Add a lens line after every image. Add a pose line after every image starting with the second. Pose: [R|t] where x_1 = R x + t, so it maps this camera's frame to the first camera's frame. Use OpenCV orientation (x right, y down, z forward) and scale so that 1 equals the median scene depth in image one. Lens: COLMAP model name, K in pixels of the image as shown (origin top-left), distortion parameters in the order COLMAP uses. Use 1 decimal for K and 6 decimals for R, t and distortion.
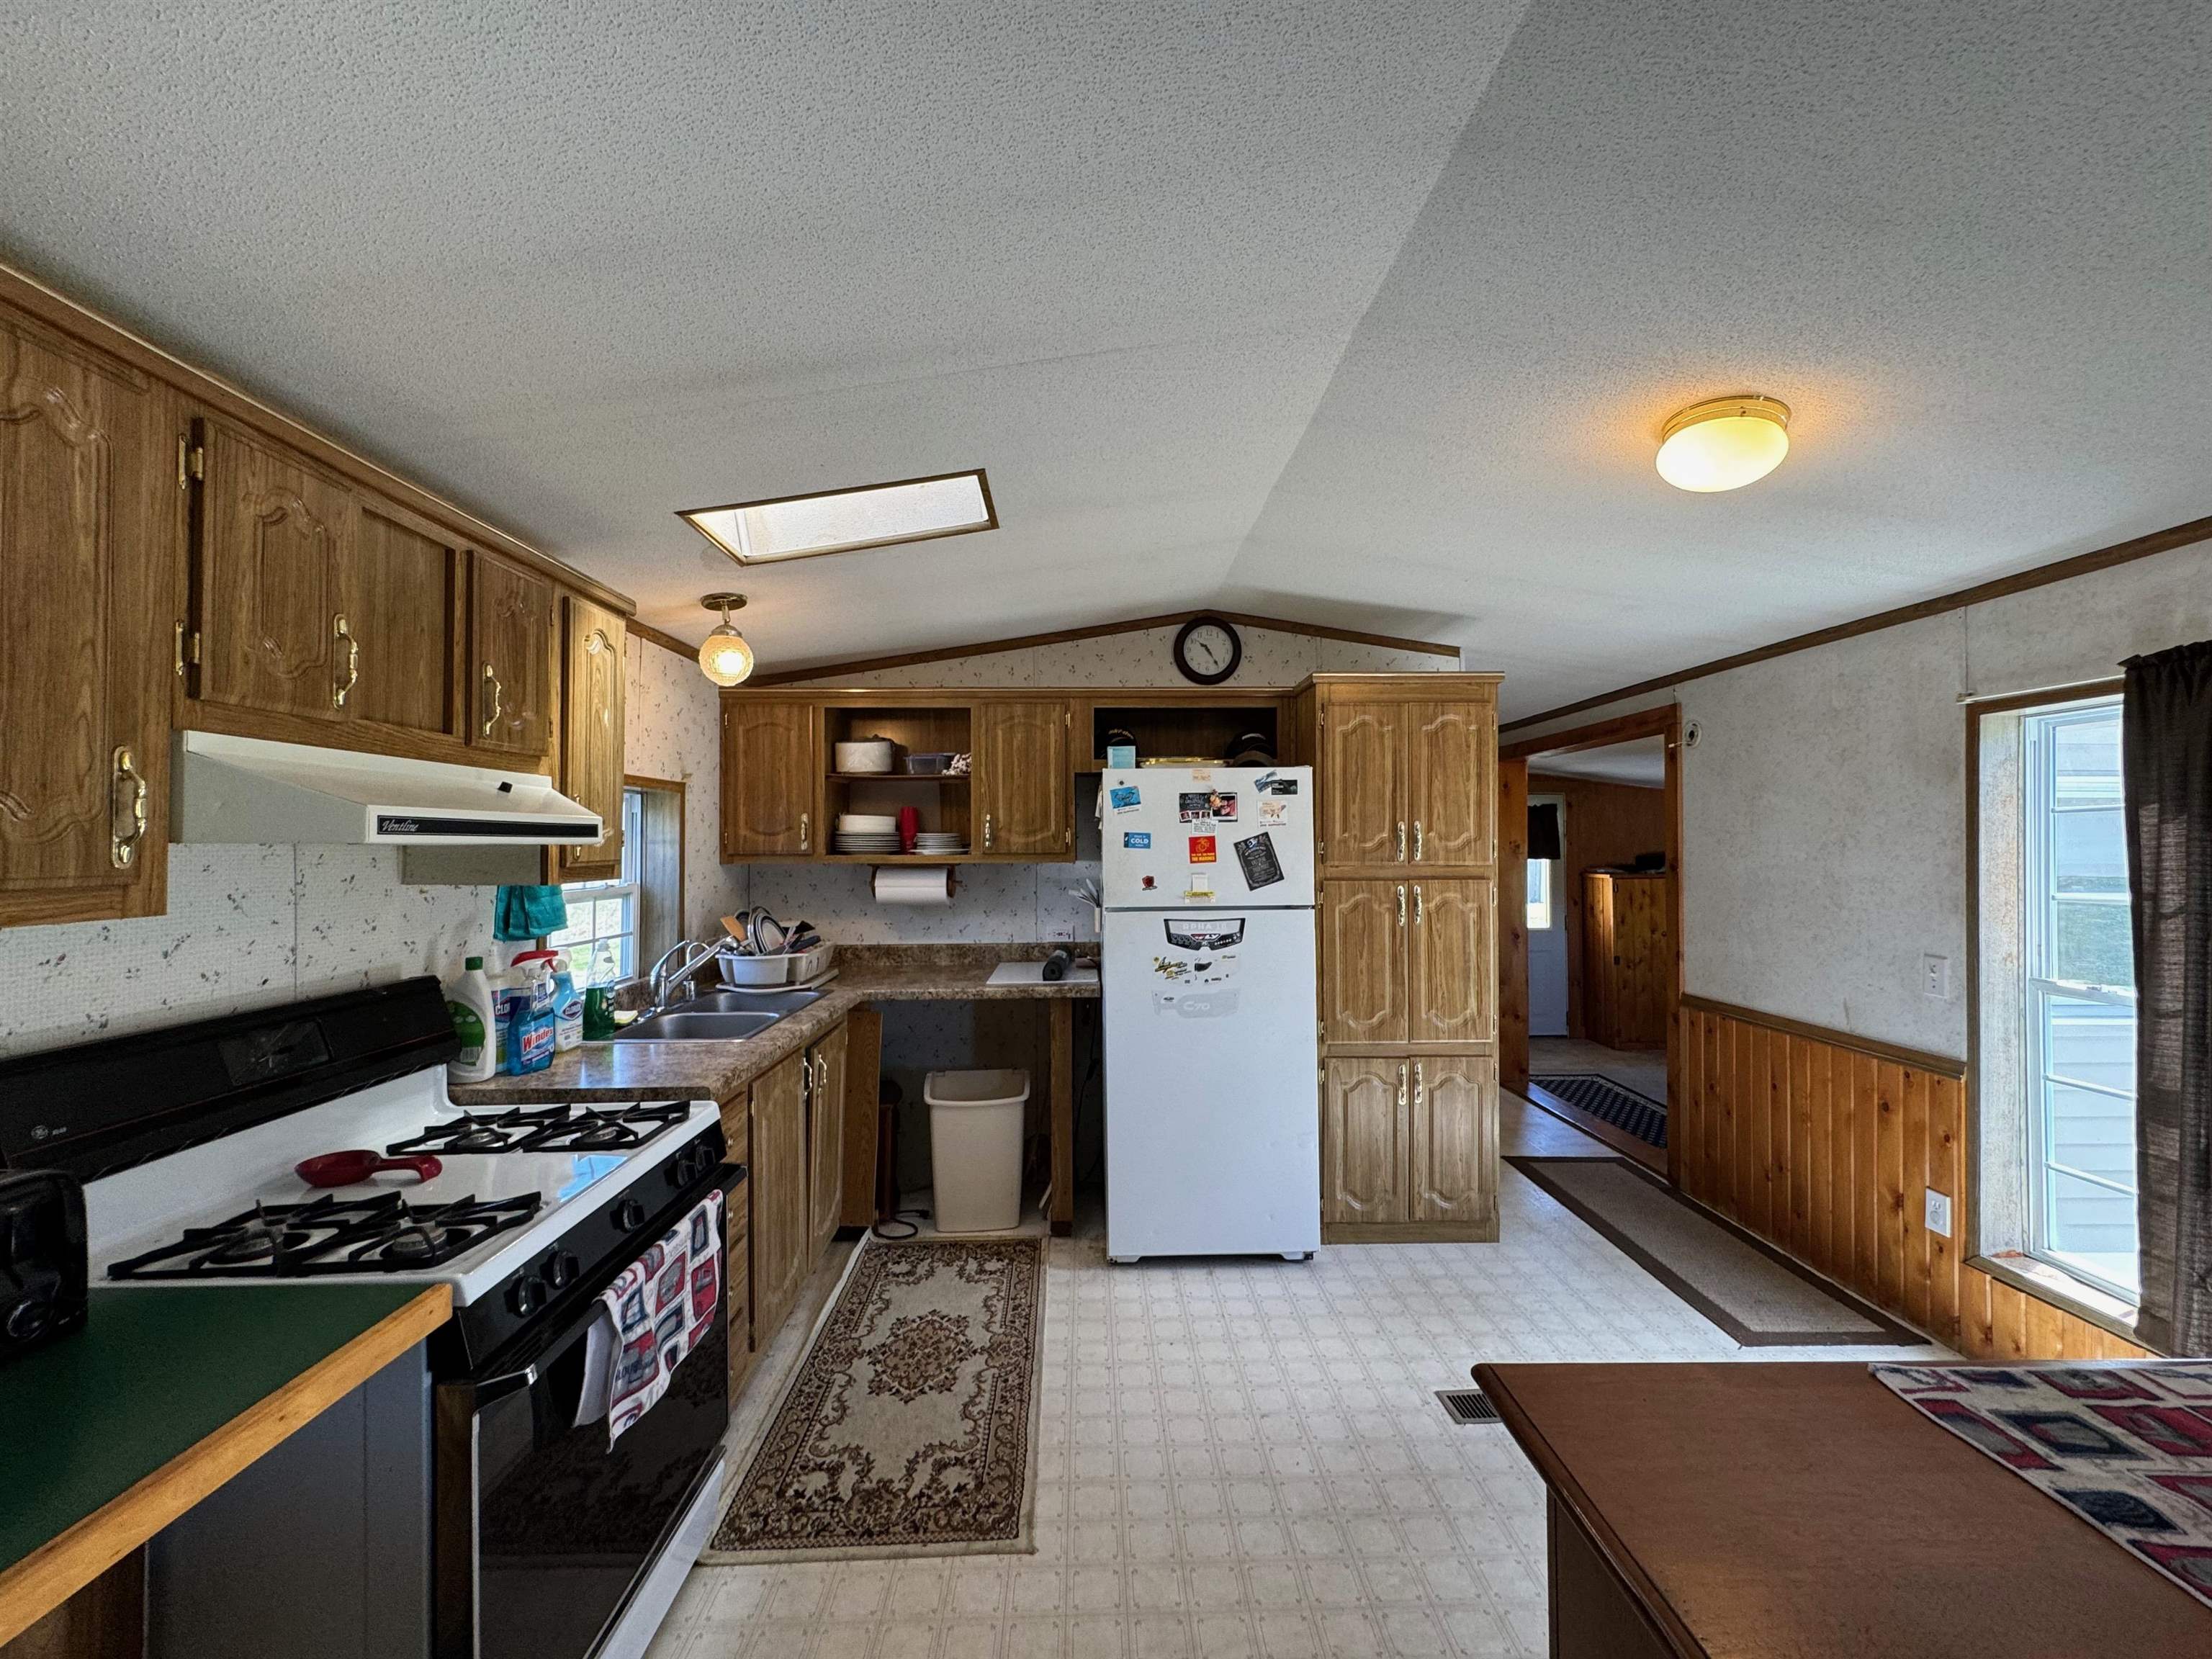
lens RADIAL K [[887.1, 0, 1099.4], [0, 887.1, 828.4], [0, 0, 1]] dist [0.001053, -0.000108]
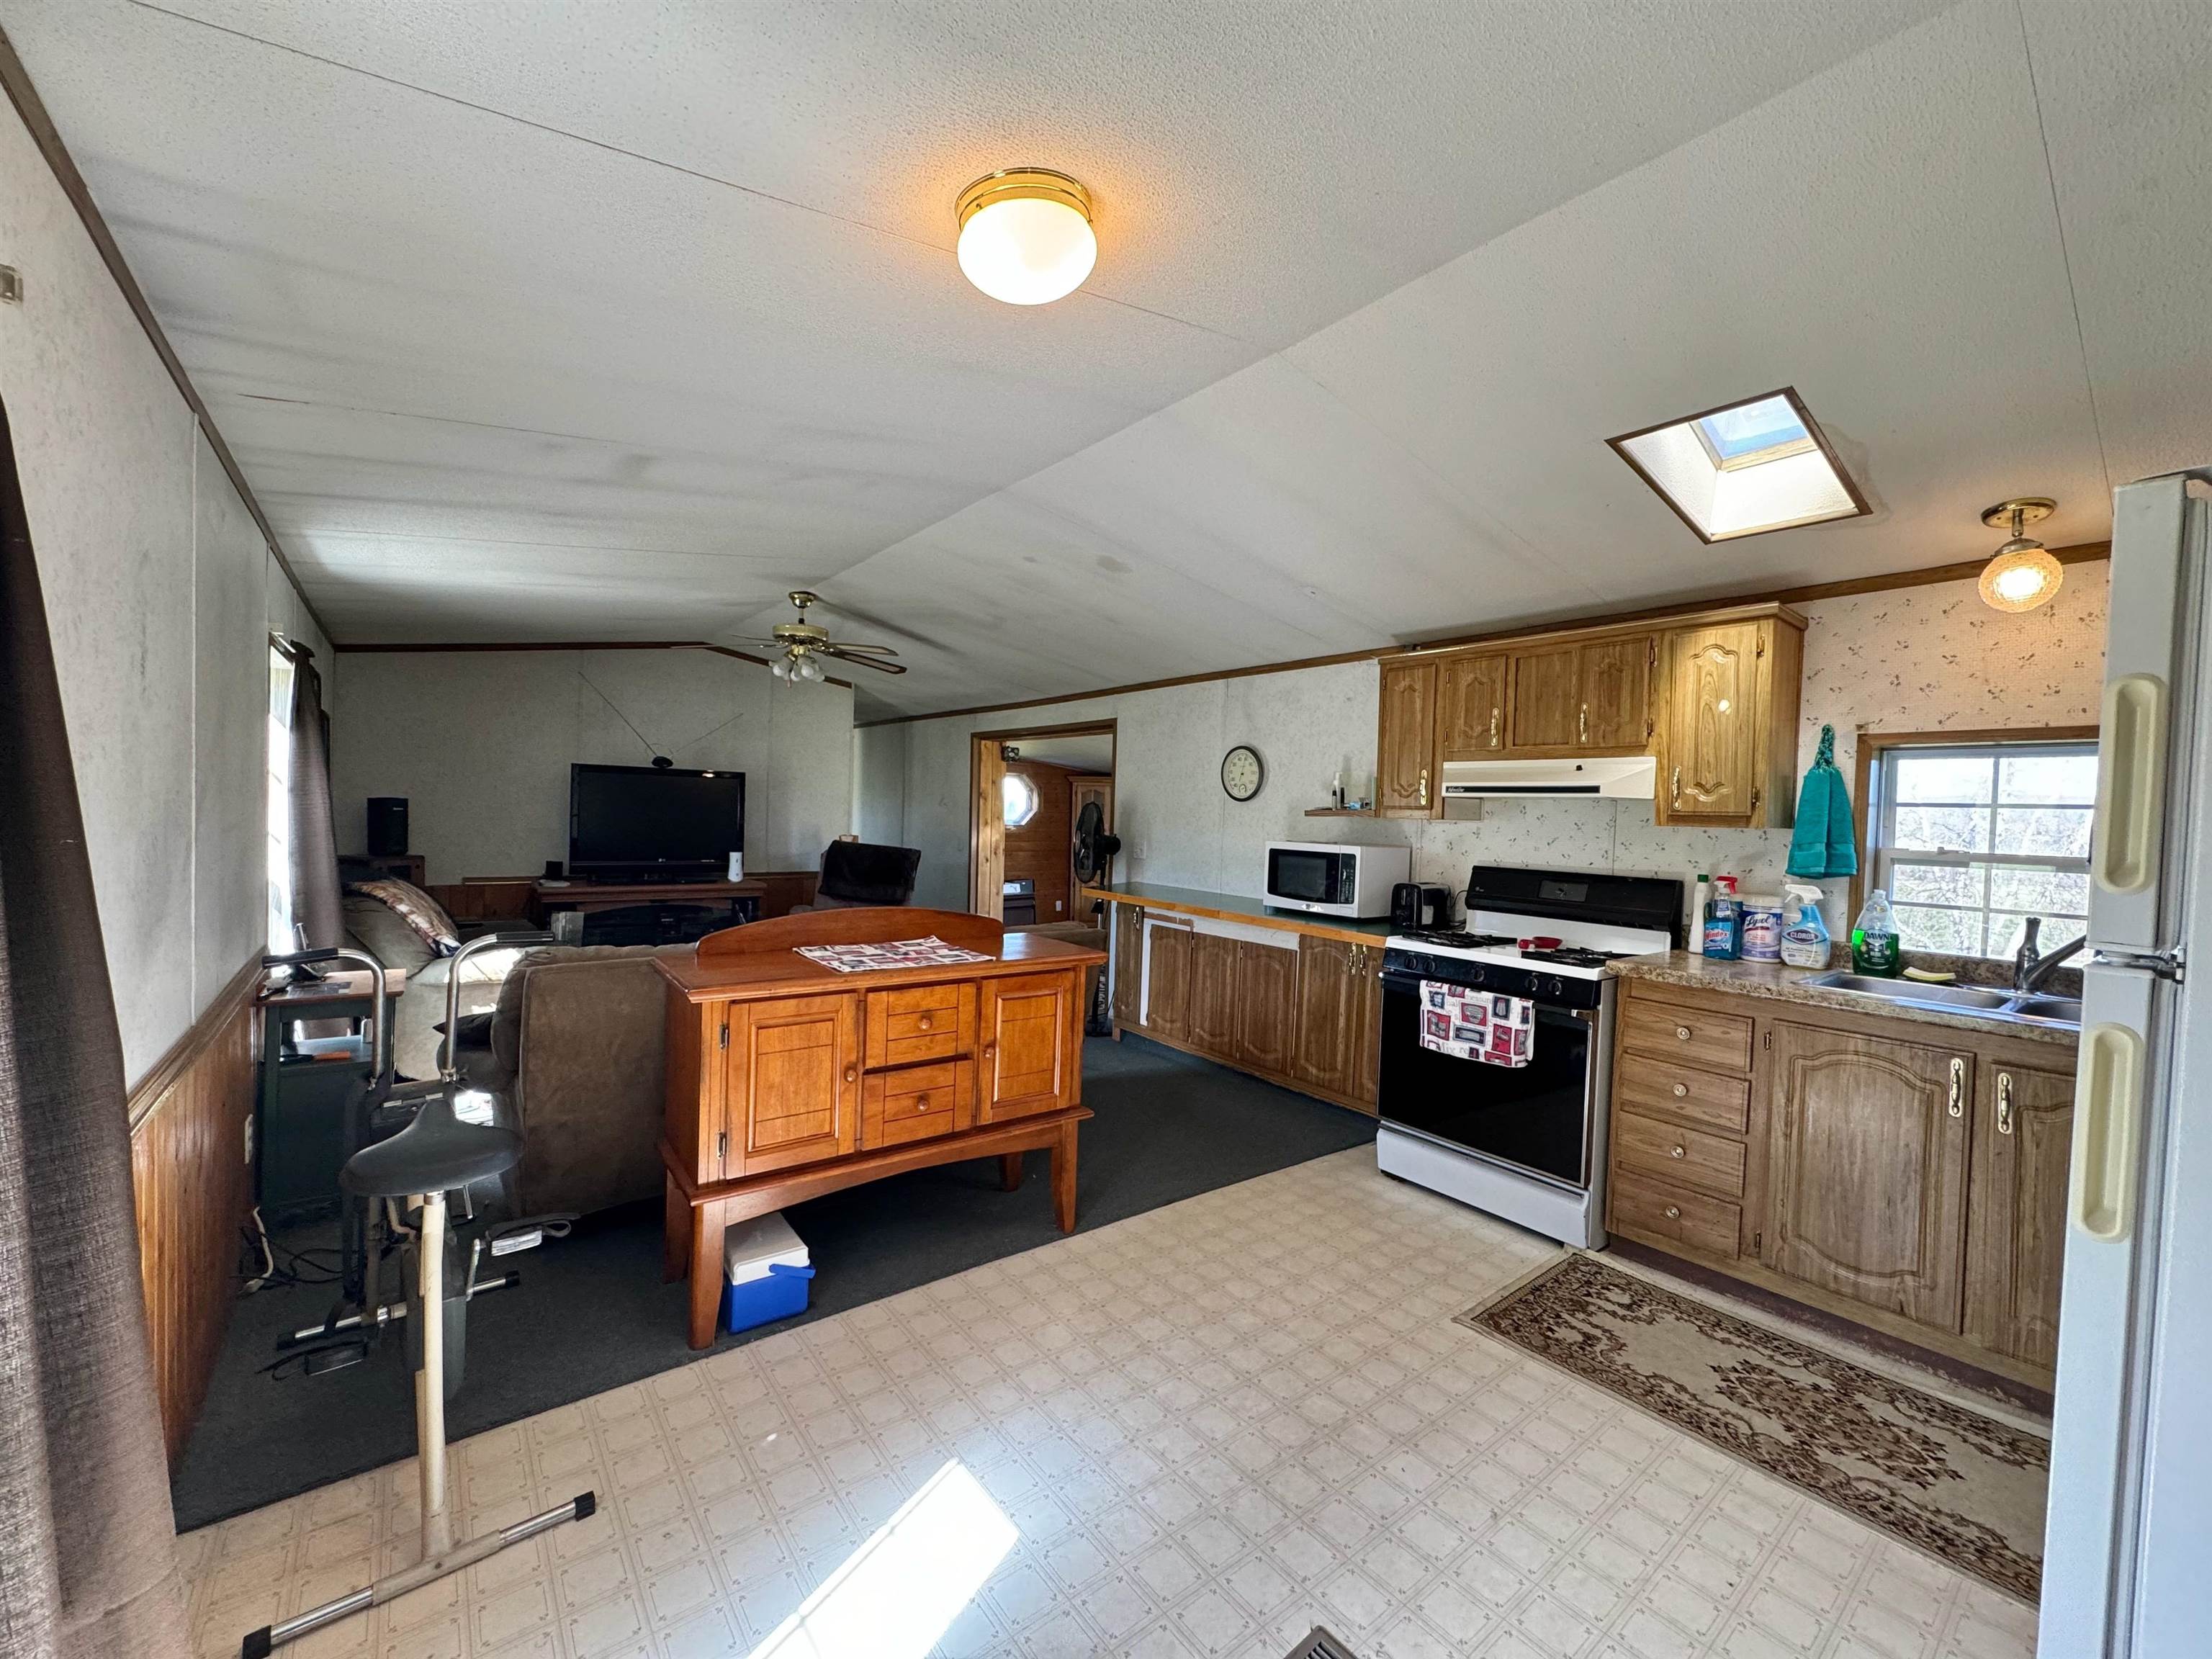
lens RADIAL K [[887.1, 0, 1096.1], [0, 887.1, 835.3], [0, 0, 1]] dist [0.001053, -0.000108]
pose [[-0.806981, -0.012869, -0.590437, 0.671303], [-0.024280, 0.999640, 0.011397, 0.052909], [0.590078, 0.023533, -0.807003, 1.016770]]
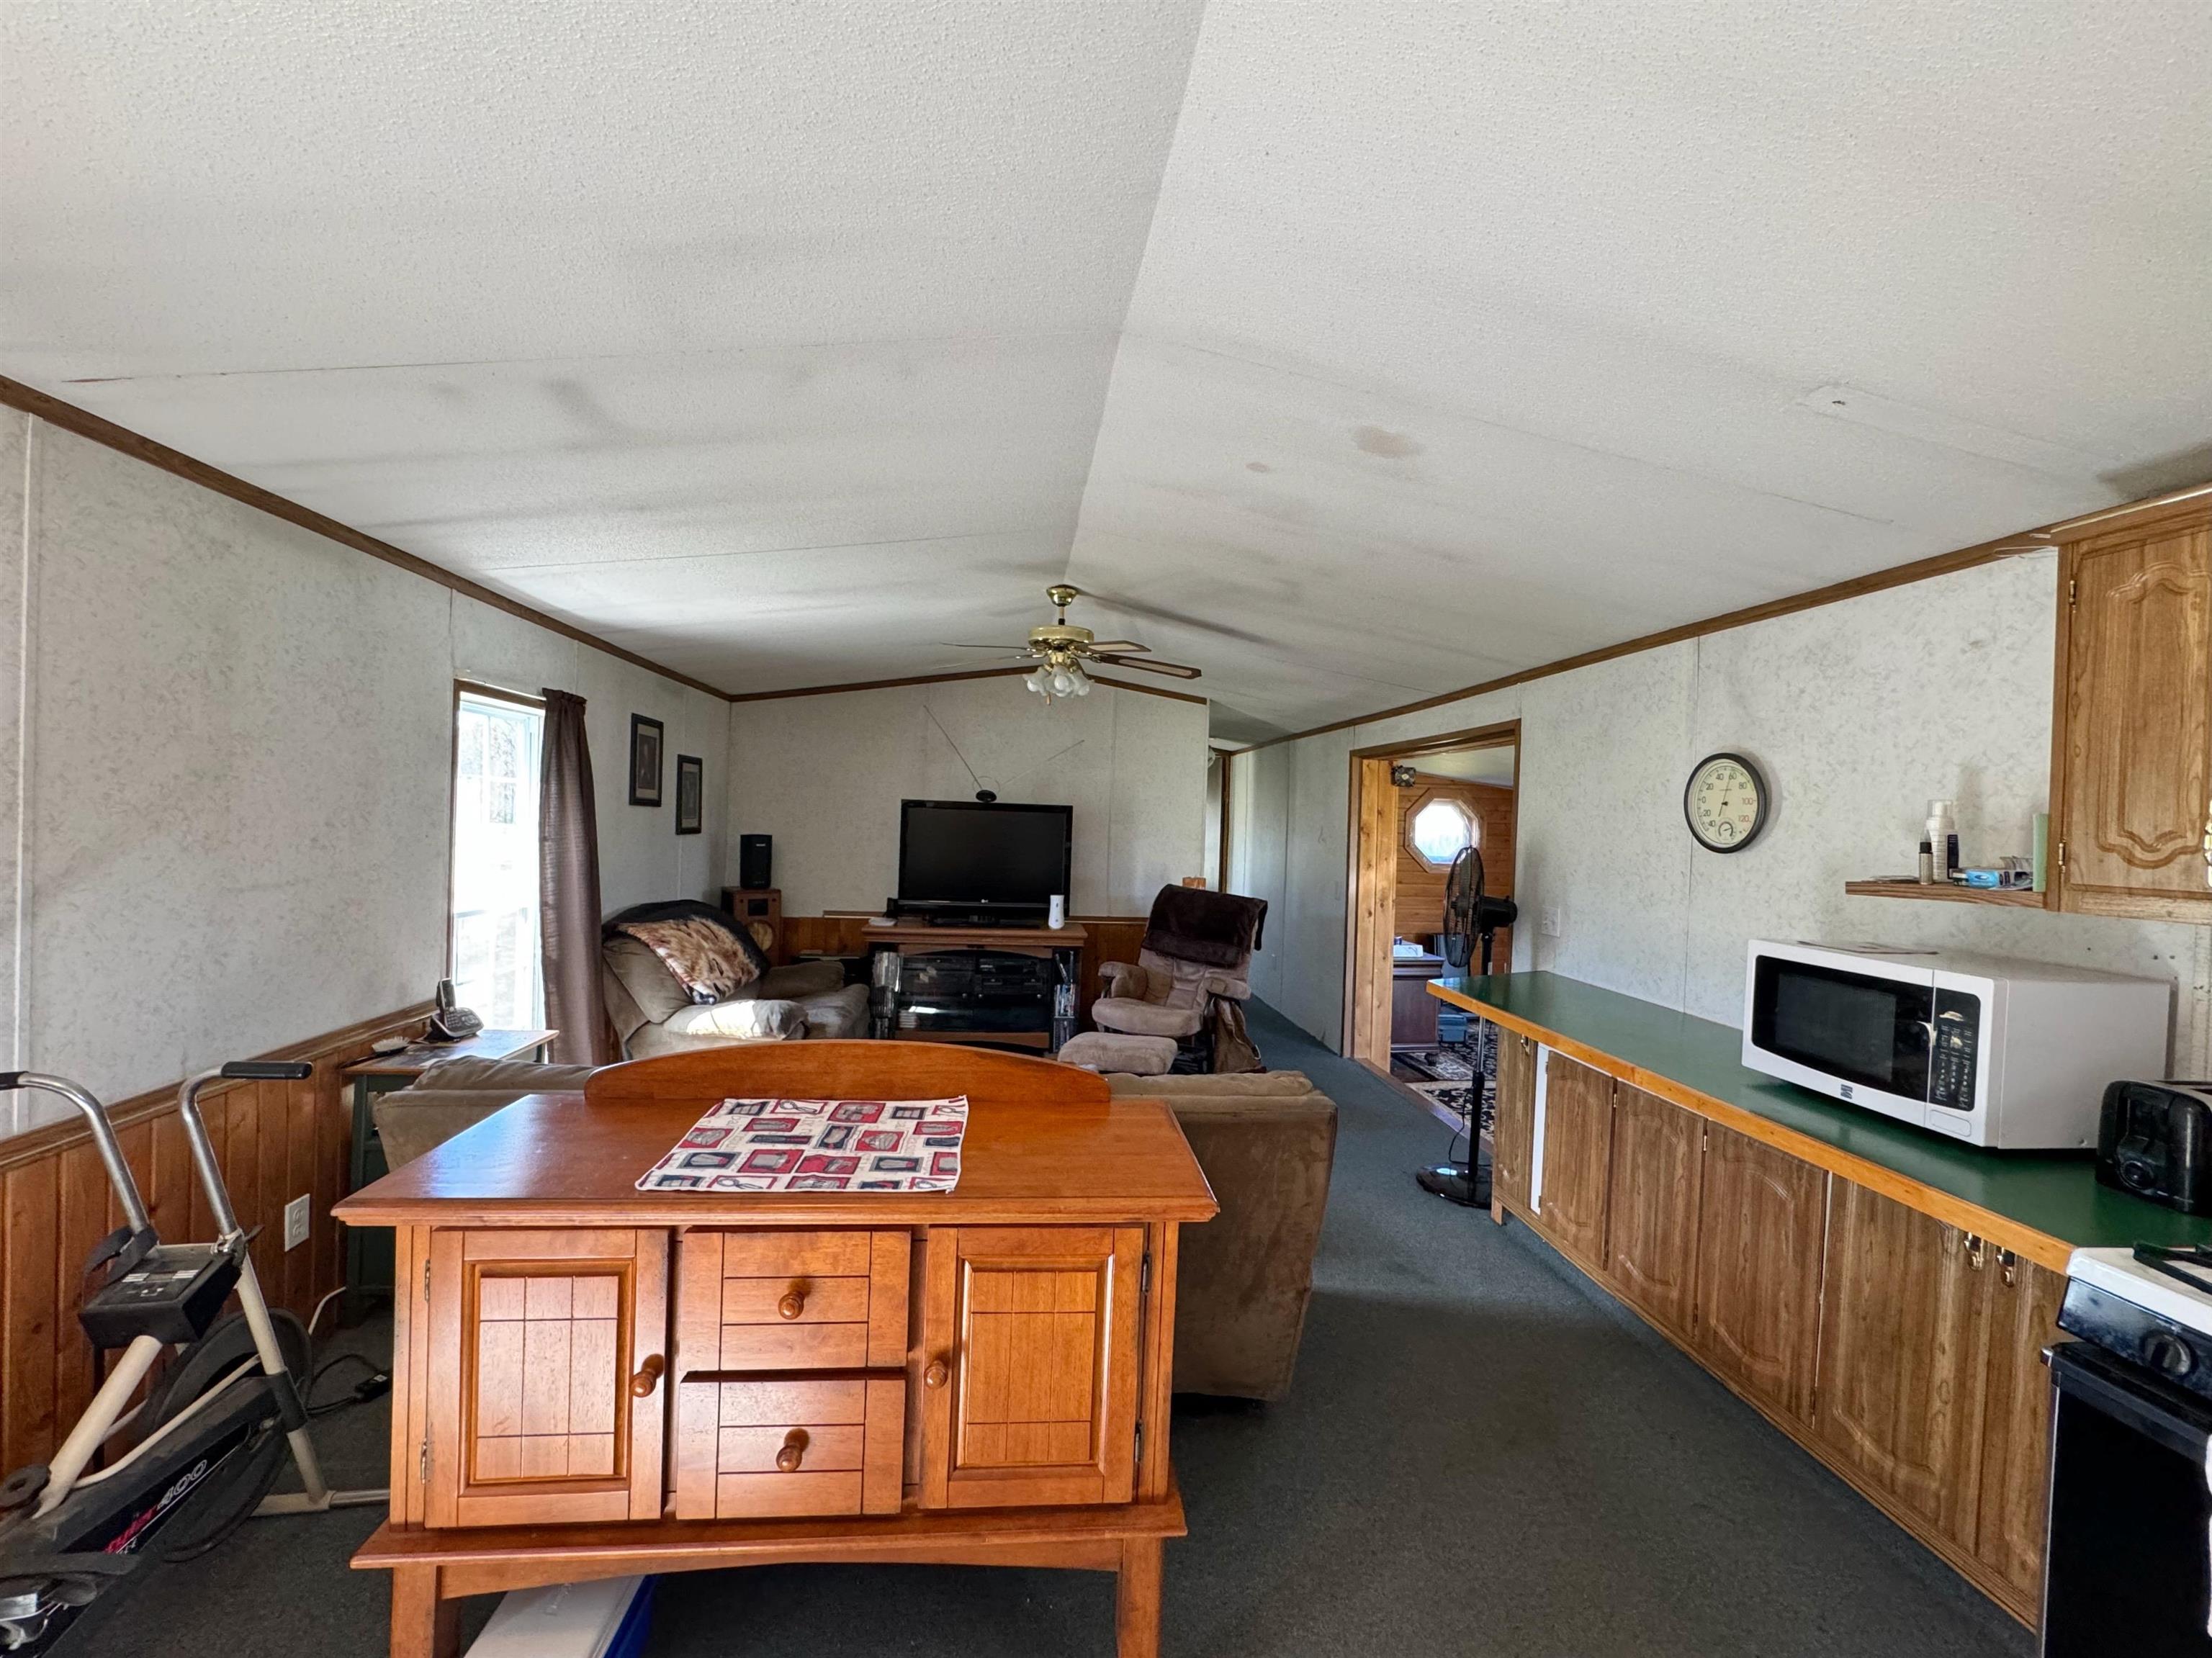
lens RADIAL K [[887.1, 0, 1104.3], [0, 887.1, 832.2], [0, 0, 1]] dist [0.001053, -0.000108]
pose [[-0.995744, -0.035600, -0.085005, 0.210228], [-0.035619, 0.999365, -0.001293, 0.006261], [0.084997, 0.001741, -0.996380, 0.711402]]
